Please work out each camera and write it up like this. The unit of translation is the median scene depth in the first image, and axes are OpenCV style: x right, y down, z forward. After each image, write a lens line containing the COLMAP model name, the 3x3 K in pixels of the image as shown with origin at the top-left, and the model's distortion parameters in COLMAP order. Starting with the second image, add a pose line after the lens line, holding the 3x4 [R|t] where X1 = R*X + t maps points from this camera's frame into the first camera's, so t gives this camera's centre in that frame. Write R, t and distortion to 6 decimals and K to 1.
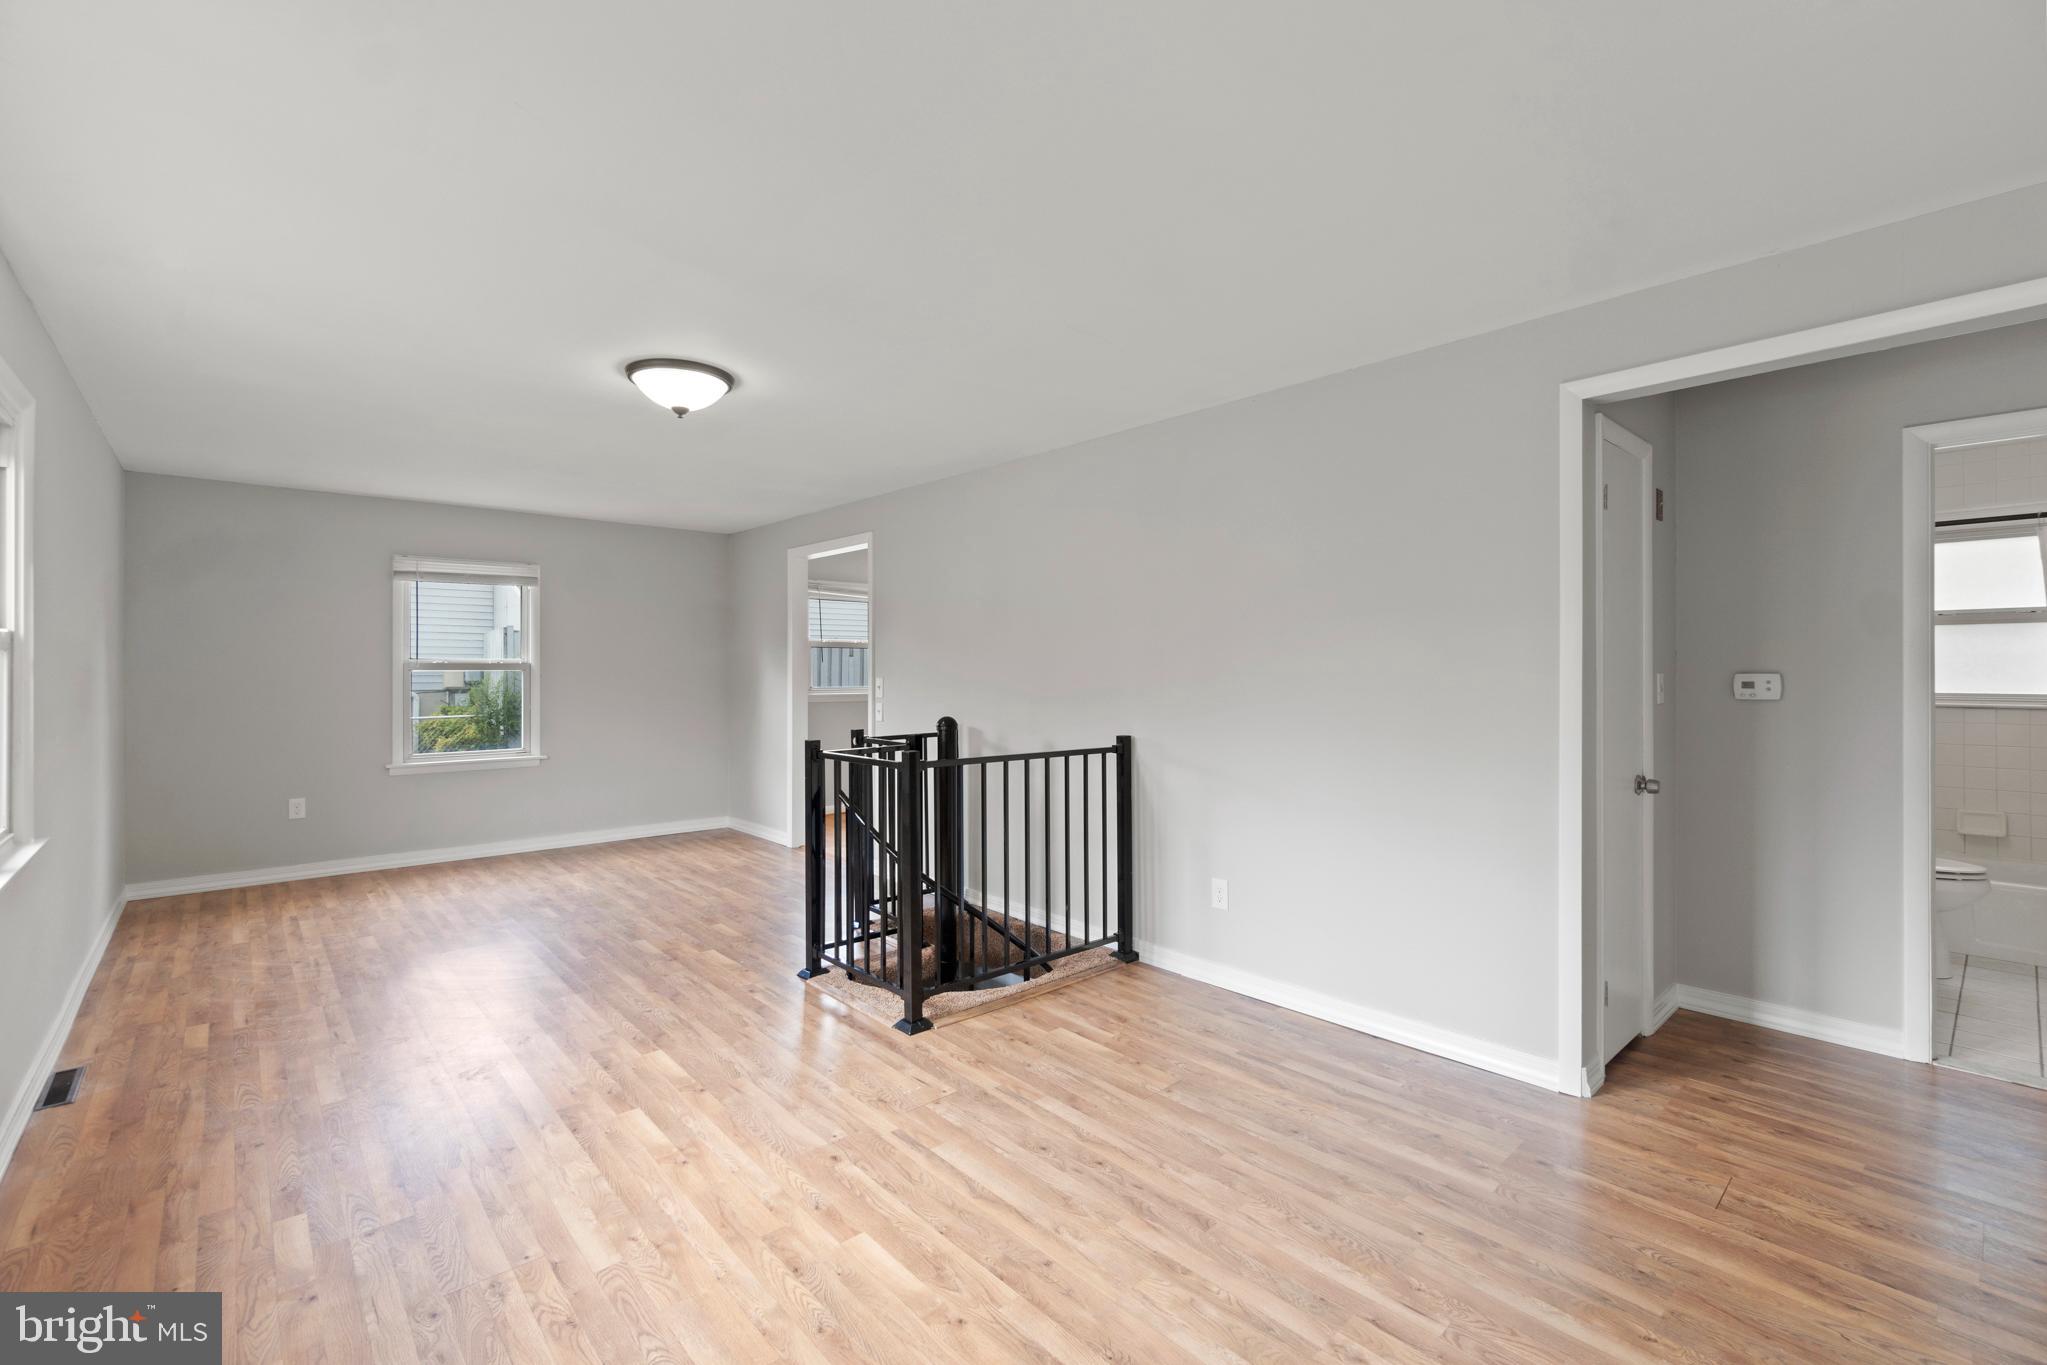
lens RADIAL K [[895.3, 0, 1023.0], [0, 895.3, 657.5], [0, 0, 1]] dist [-0.005425, 0.001237]
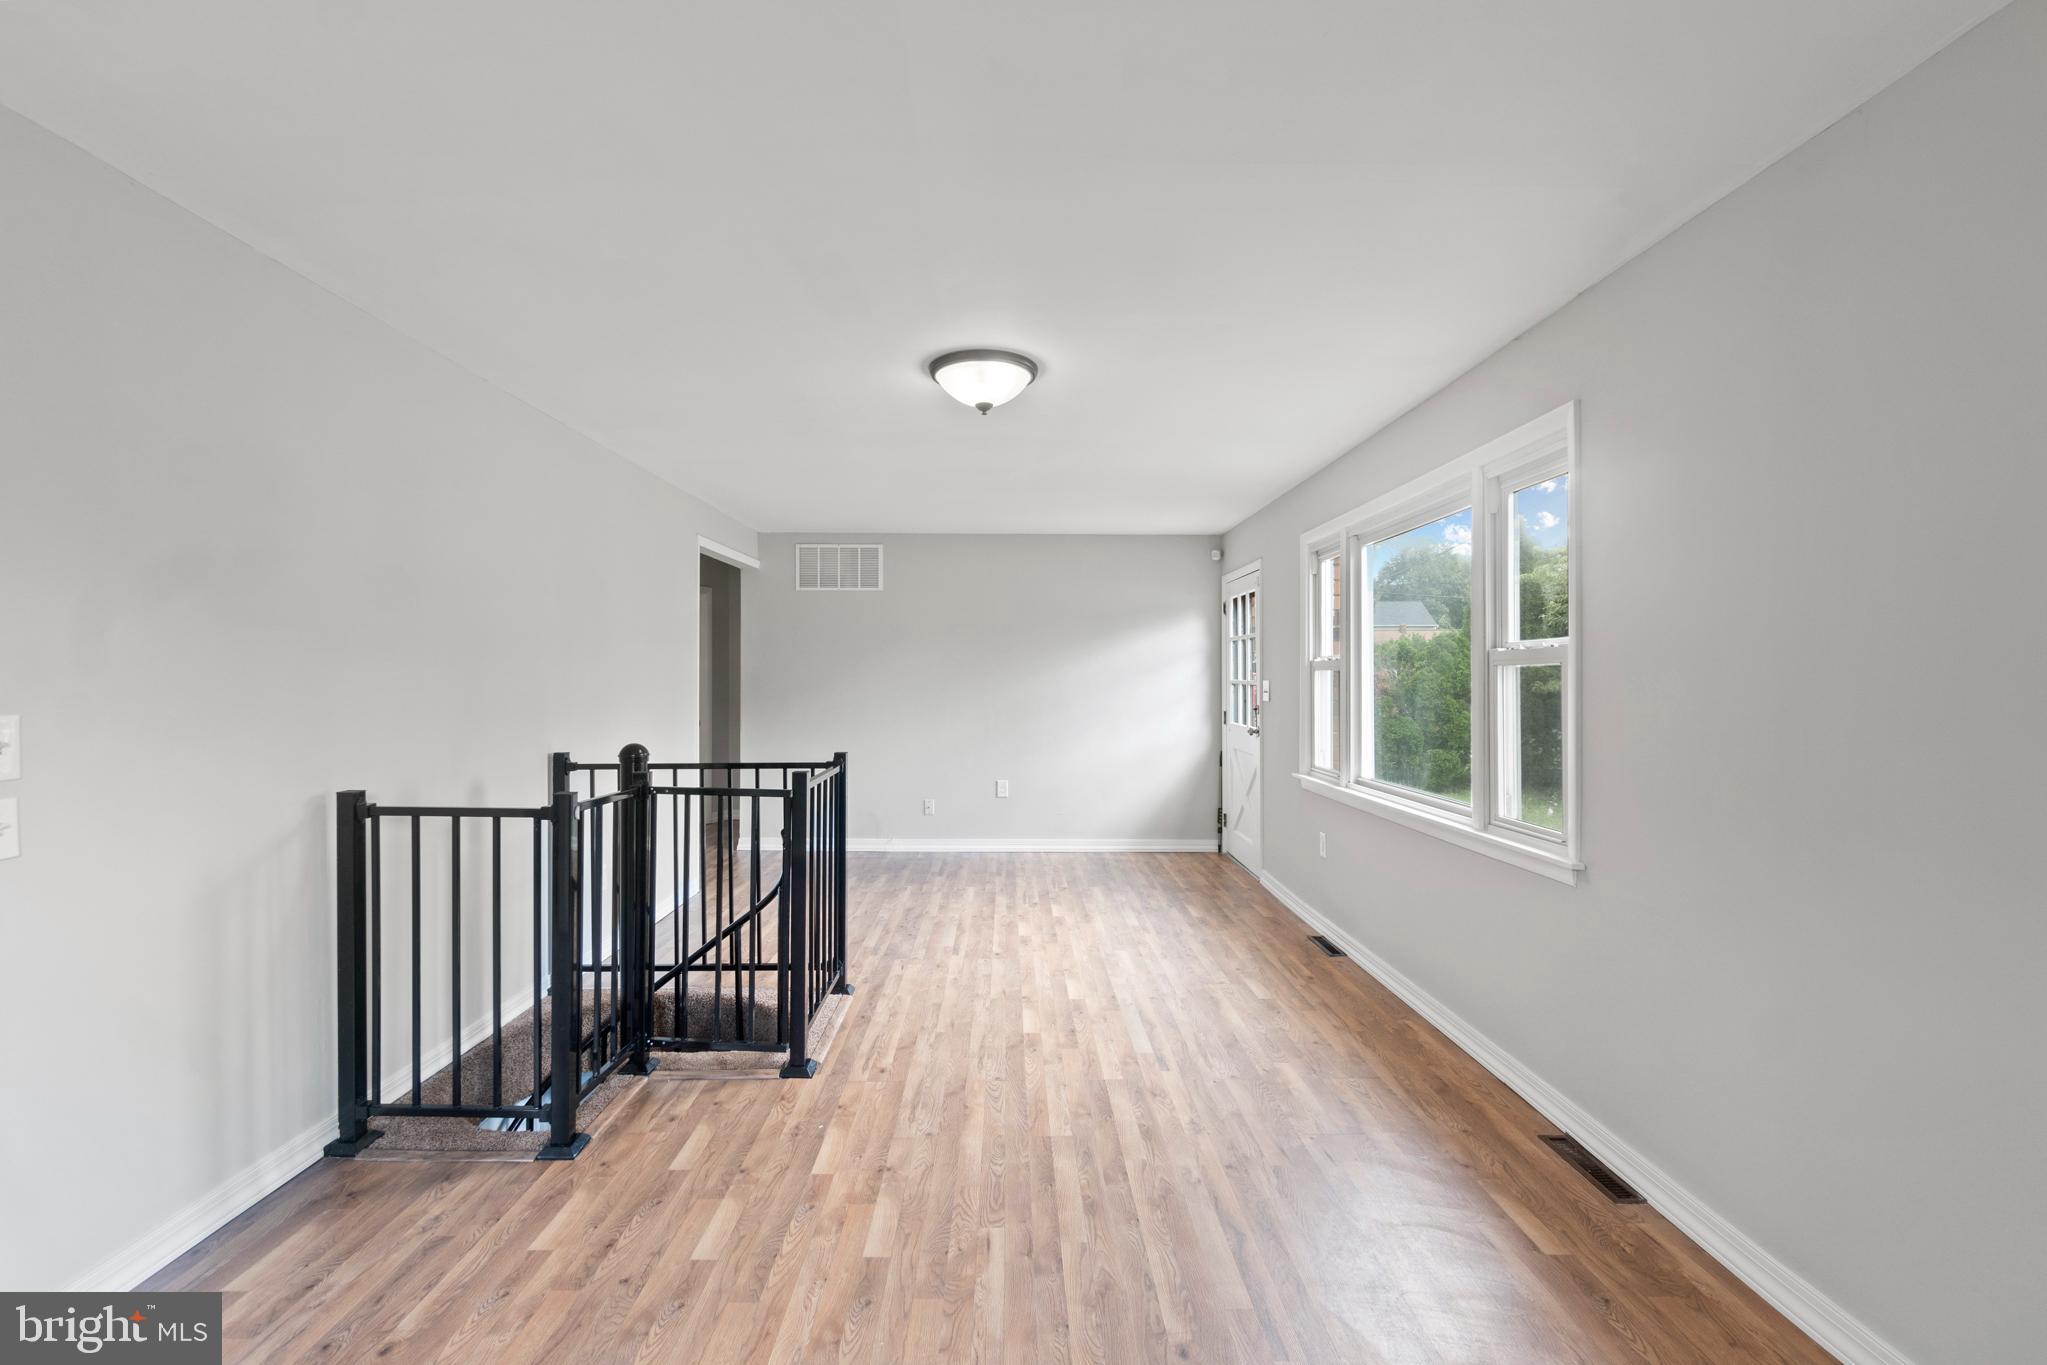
lens RADIAL K [[895.3, 0, 1018.6], [0, 895.3, 666.0], [0, 0, 1]] dist [-0.005425, 0.001237]
pose [[-0.752123, 0.007771, 0.658977, -1.080693], [-0.006520, 0.999794, -0.019231, 0.016276], [-0.658991, -0.018761, -0.751917, 1.766828]]
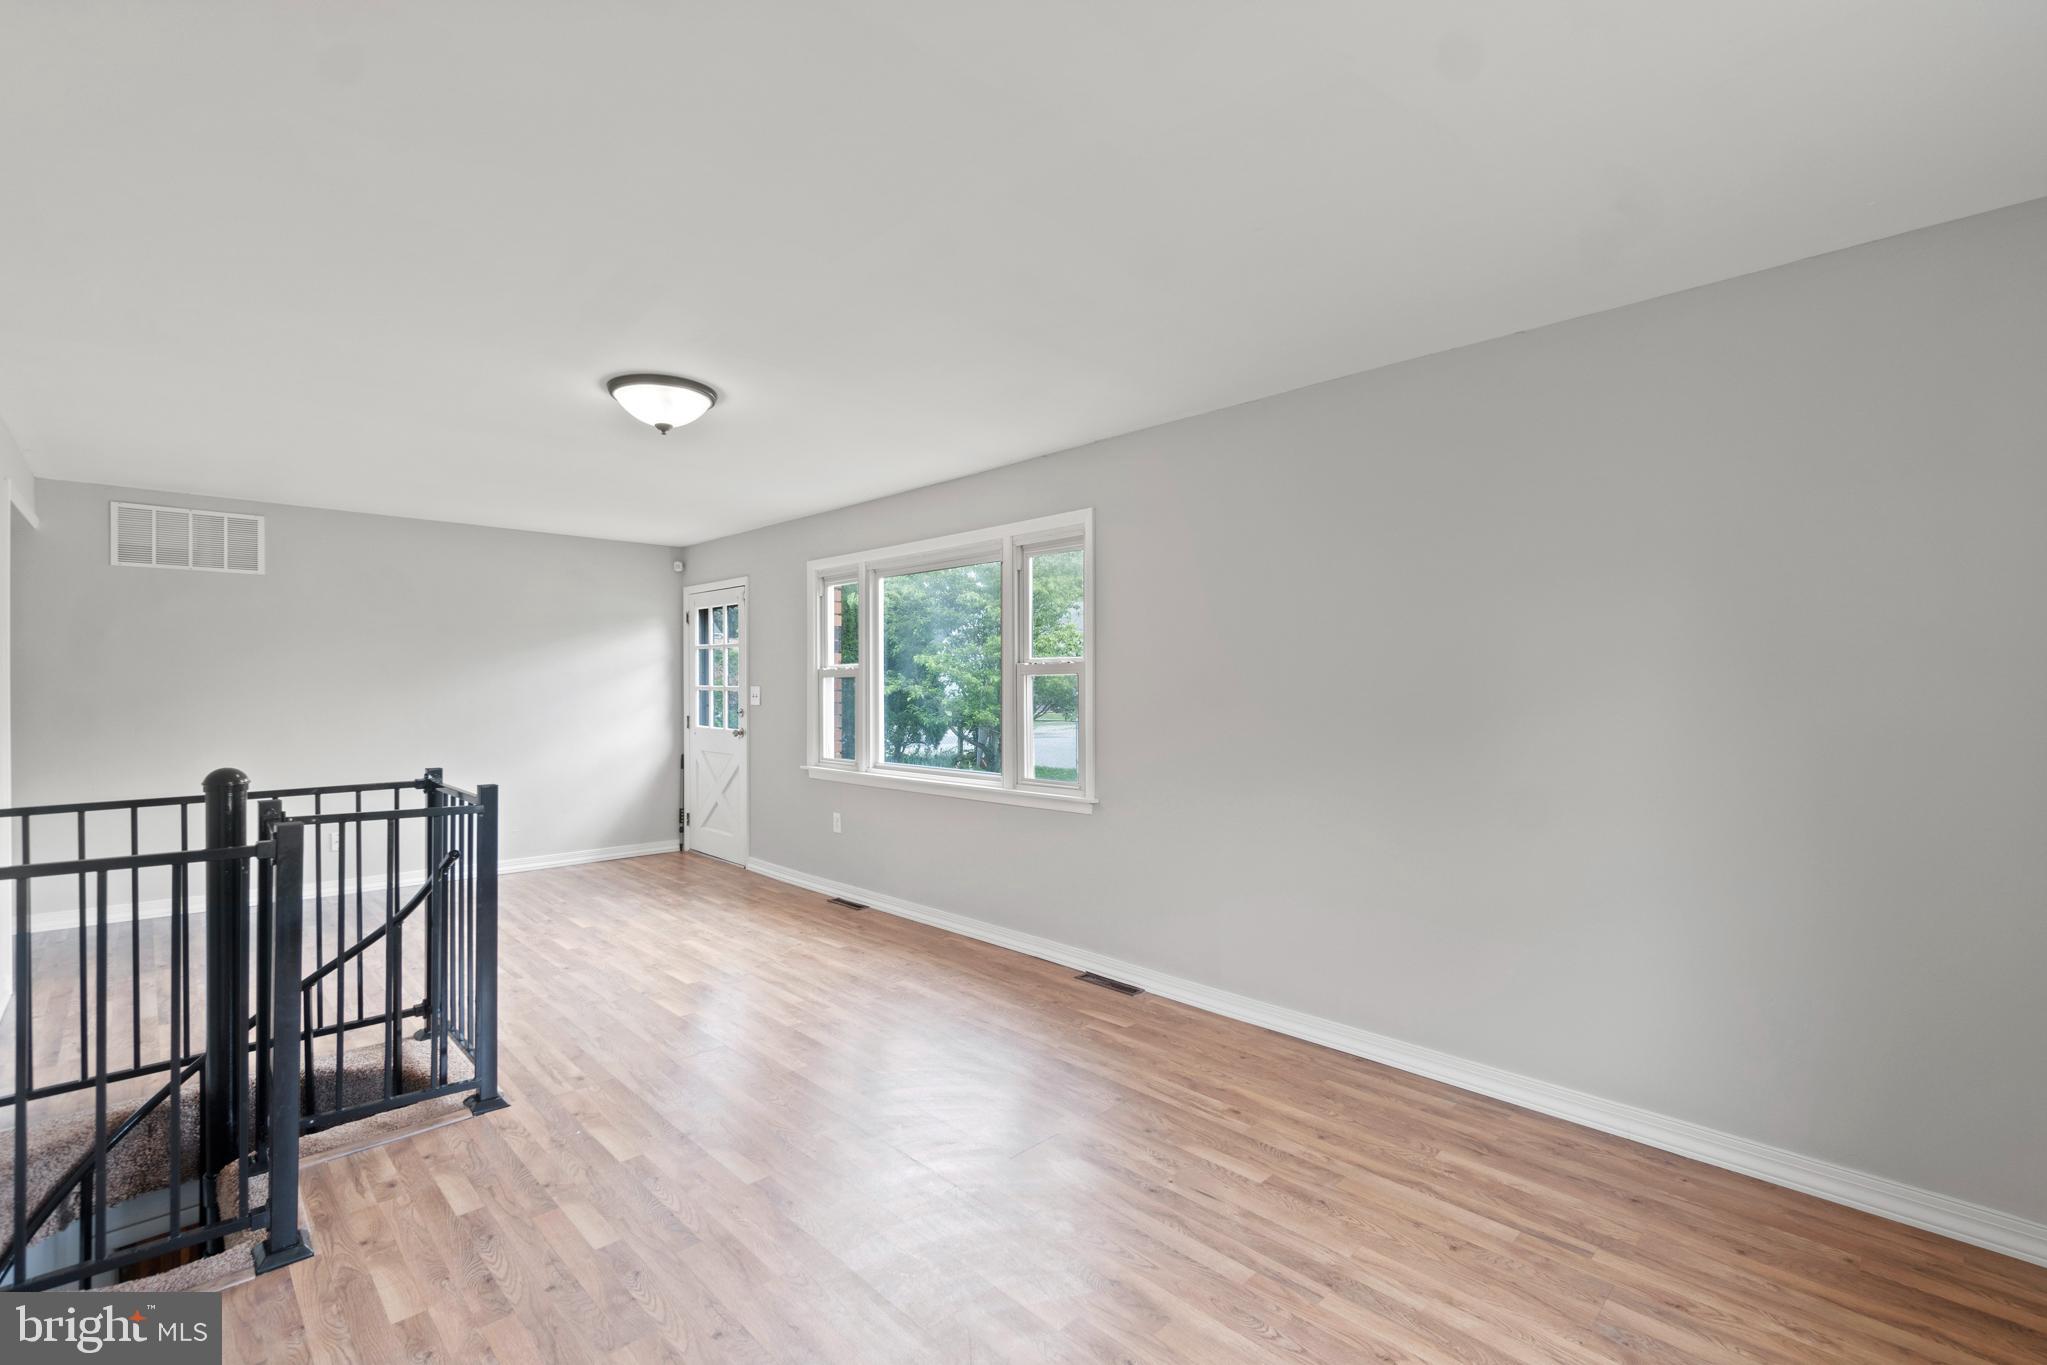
lens RADIAL K [[895.3, 0, 1001.3], [0, 895.3, 675.2], [0, 0, 1]] dist [-0.005425, 0.001237]
pose [[-0.999602, 0.002292, -0.028103, -0.763651], [0.002803, 0.999831, -0.018166, 0.021042], [0.028057, -0.018237, -0.999440, 2.101841]]
